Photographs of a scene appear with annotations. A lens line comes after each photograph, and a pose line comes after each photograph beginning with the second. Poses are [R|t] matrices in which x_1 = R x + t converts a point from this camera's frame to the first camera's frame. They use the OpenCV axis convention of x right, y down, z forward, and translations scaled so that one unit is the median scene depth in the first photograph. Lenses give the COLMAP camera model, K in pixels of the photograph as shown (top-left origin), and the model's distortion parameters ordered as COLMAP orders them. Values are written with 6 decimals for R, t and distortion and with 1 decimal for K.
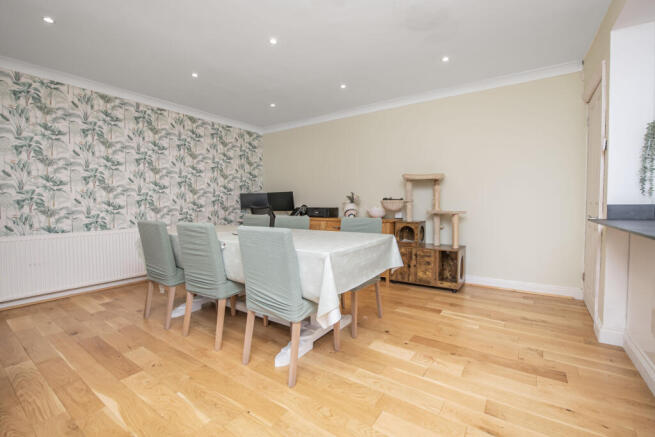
lens RADIAL K [[290.8, 0, 326.7], [0, 290.8, 214.2], [0, 0, 1]] dist [-0.015608, 0.000524]
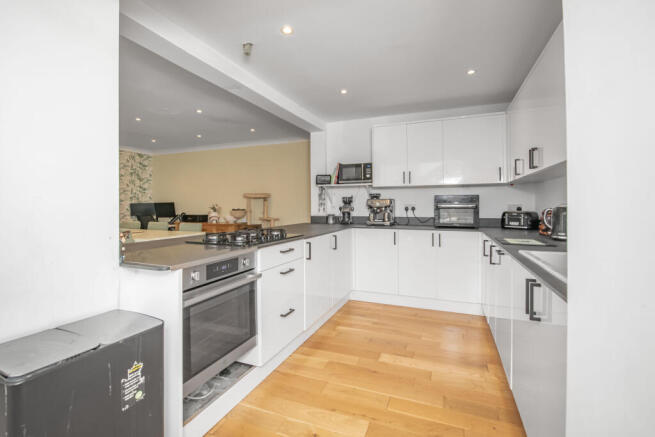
lens RADIAL K [[290.8, 0, 326.7], [0, 290.8, 216.8], [0, 0, 1]] dist [-0.015608, 0.000524]
pose [[0.978475, -0.002118, 0.206357, 0.270447], [0.001775, 0.999997, 0.001847, -0.012935], [-0.206360, -0.001441, 0.978475, -0.393610]]
